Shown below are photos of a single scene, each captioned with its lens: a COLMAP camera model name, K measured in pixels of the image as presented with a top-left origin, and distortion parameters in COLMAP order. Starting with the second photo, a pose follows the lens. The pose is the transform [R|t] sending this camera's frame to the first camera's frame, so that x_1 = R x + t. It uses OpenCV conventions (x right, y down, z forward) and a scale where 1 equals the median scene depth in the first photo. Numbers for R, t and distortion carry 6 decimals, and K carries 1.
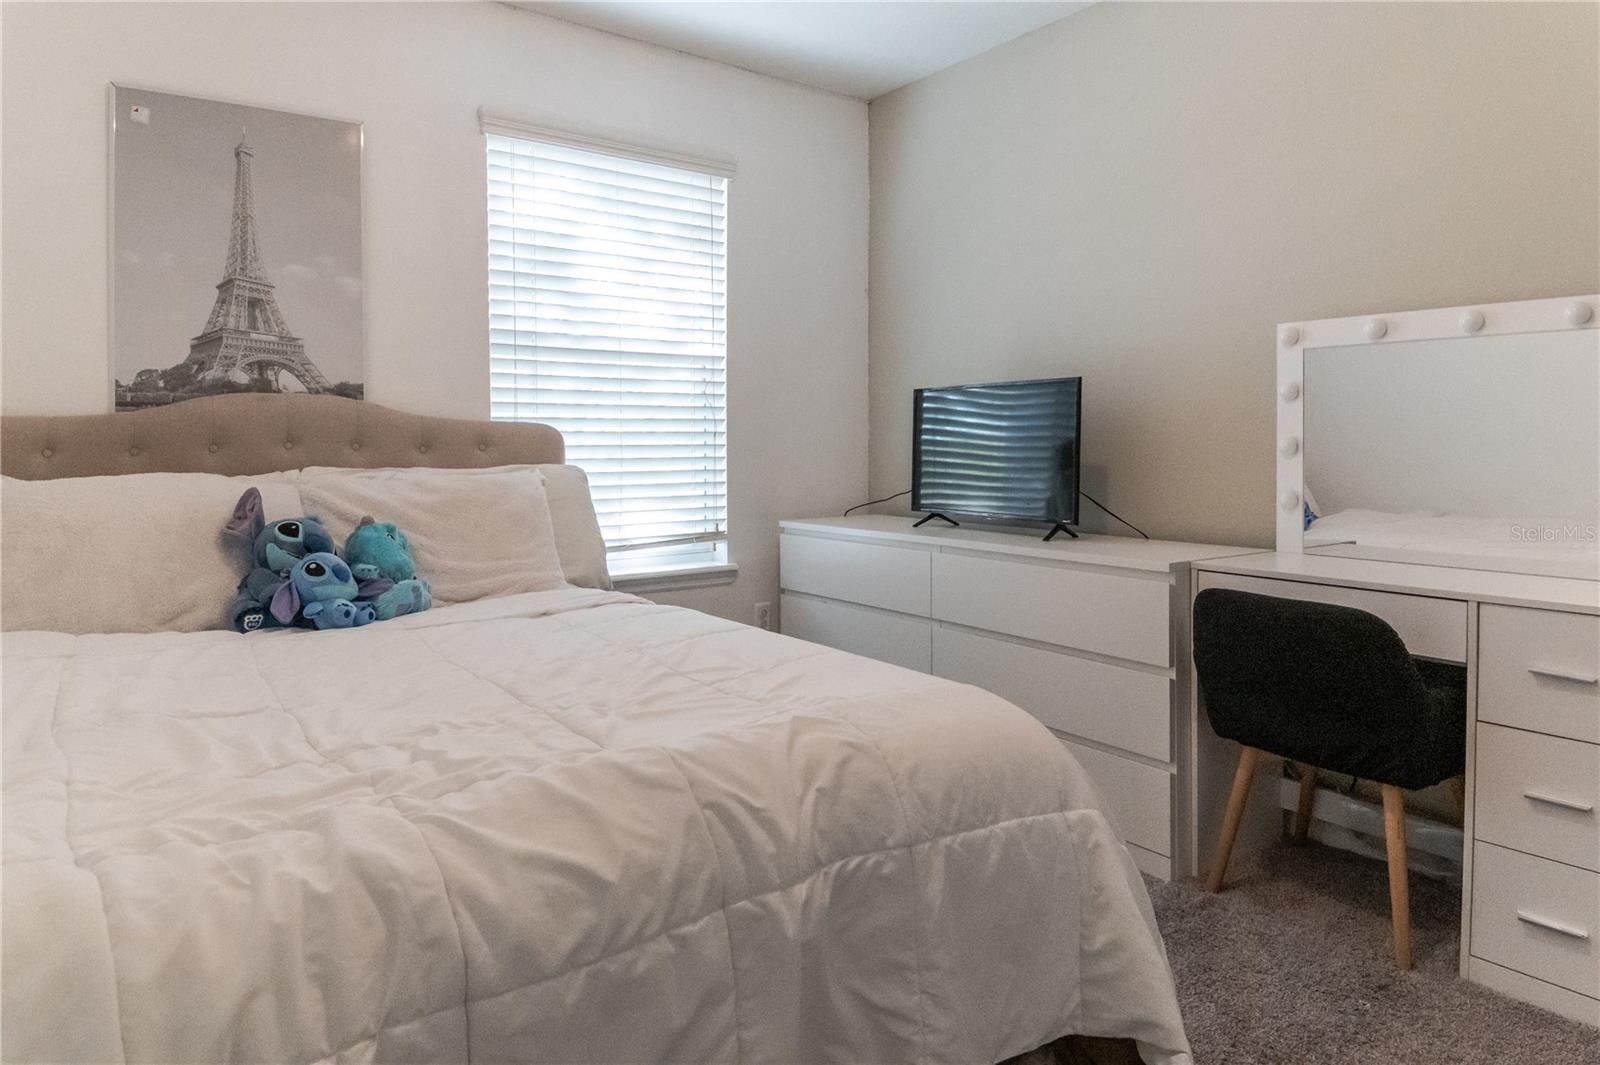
lens RADIAL K [[964.2, 0, 800.0], [0, 964.2, 532.5], [0, 0, 1]] dist [0.058967, -0.087500]
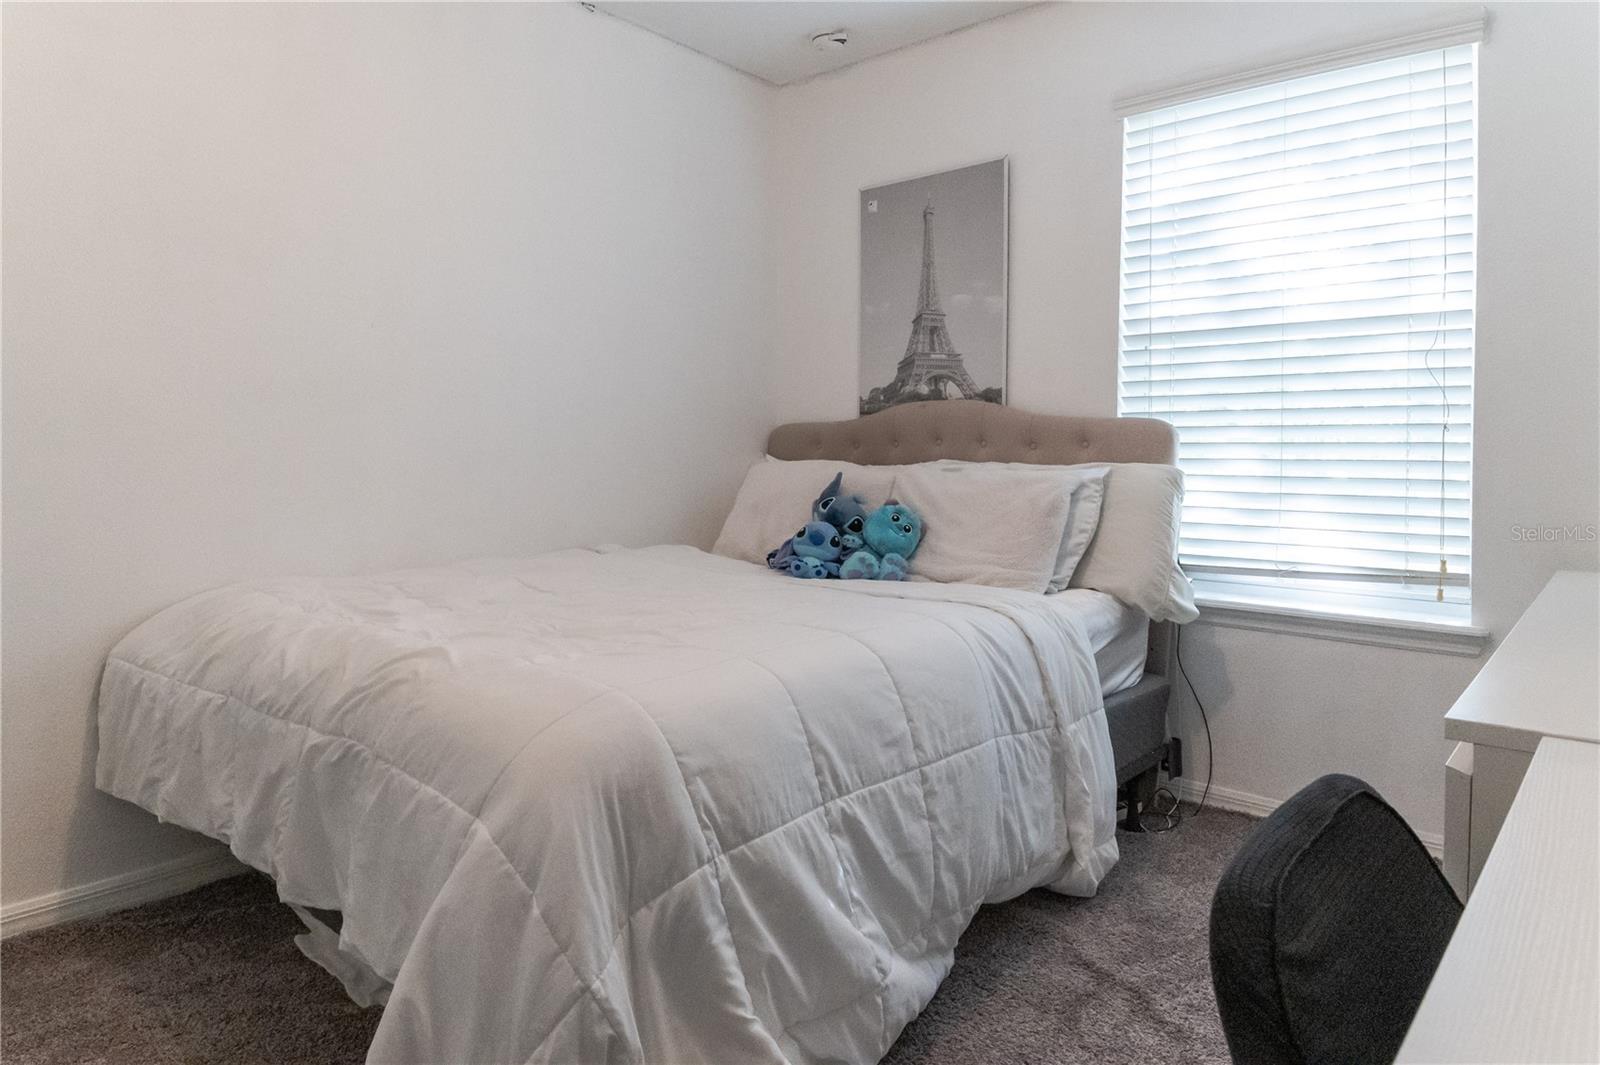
lens RADIAL K [[964.2, 0, 800.0], [0, 964.2, 532.5], [0, 0, 1]] dist [0.058967, -0.087500]
pose [[0.200426, 0.093043, -0.975281, 0.648918], [-0.095347, 0.992607, 0.075101, -0.049814], [0.975058, 0.077938, 0.207816, 0.571921]]
